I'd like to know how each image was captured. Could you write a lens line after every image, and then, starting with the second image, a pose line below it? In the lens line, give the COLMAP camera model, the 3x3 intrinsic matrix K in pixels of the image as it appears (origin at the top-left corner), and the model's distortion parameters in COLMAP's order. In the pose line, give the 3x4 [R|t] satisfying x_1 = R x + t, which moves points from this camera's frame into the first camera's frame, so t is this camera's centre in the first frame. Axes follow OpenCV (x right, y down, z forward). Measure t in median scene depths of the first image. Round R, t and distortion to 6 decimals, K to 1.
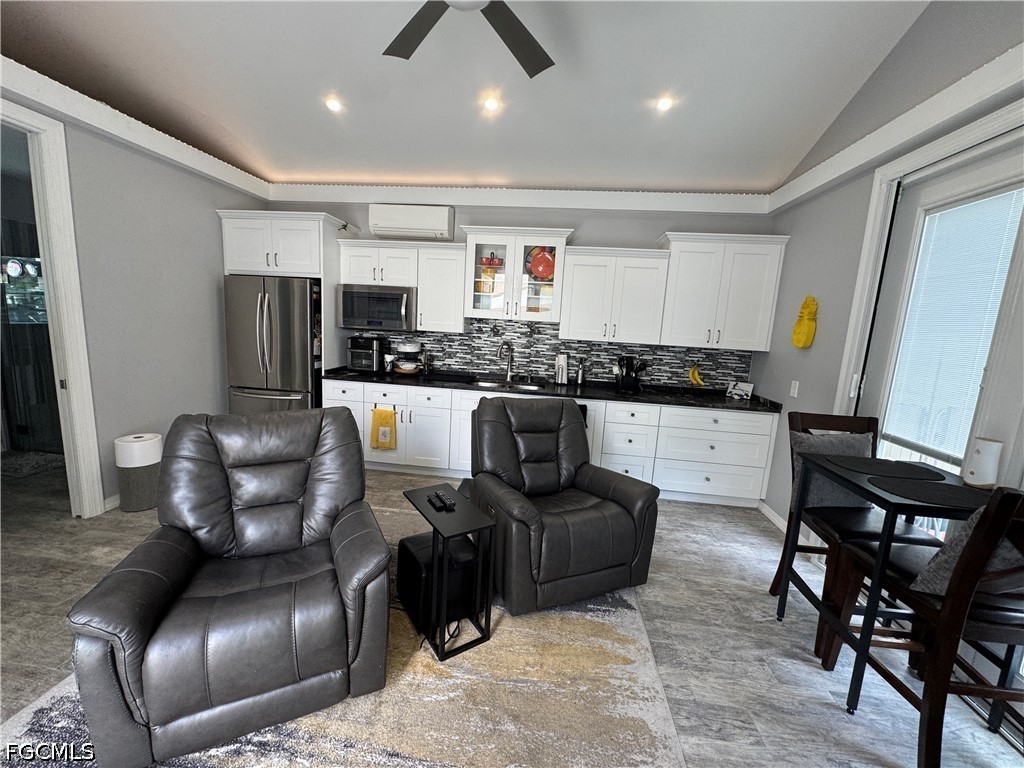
lens RADIAL K [[407.4, 0, 509.6], [0, 407.4, 383.9], [0, 0, 1]] dist [-0.004261, 0.000342]
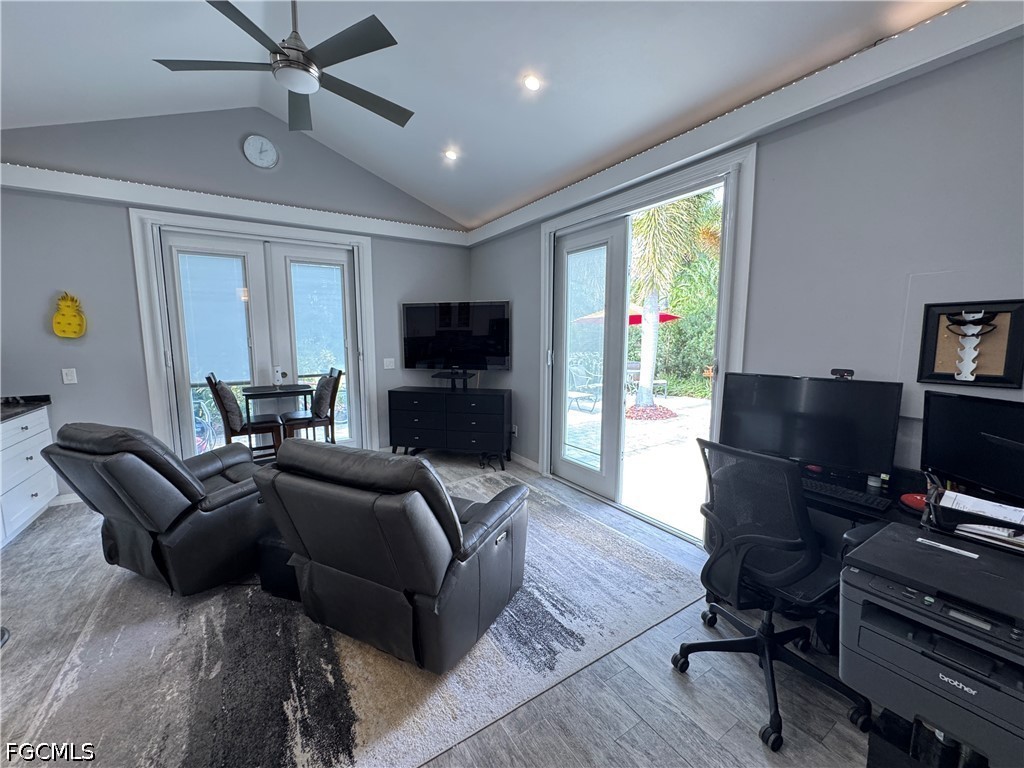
lens RADIAL K [[407.4, 0, 509.6], [0, 407.4, 383.9], [0, 0, 1]] dist [-0.004261, 0.000342]
pose [[-0.634818, -0.149684, 0.758024, -0.734871], [0.083128, 0.962131, 0.259605, -0.128611], [-0.768177, 0.227815, -0.598335, 0.641654]]
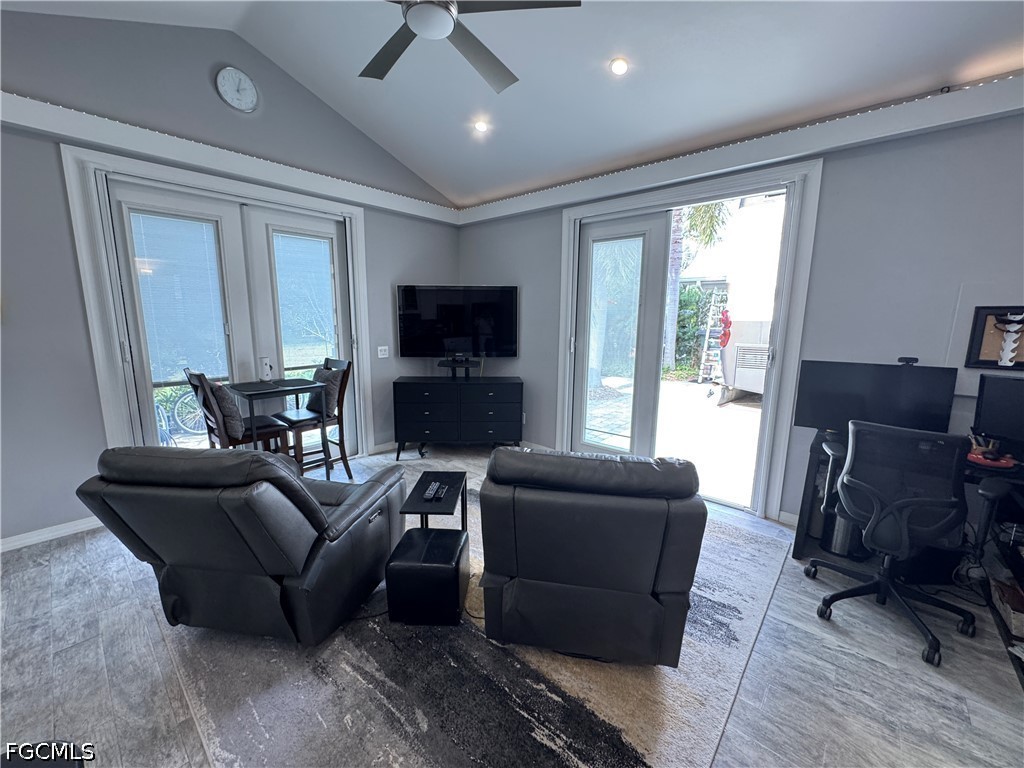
lens RADIAL K [[407.4, 0, 509.6], [0, 407.4, 383.9], [0, 0, 1]] dist [-0.004261, 0.000342]
pose [[-0.817437, -0.158688, 0.553728, -0.456159], [0.032224, 0.947200, 0.319020, -0.161245], [-0.575116, 0.278622, -0.769163, 0.865008]]
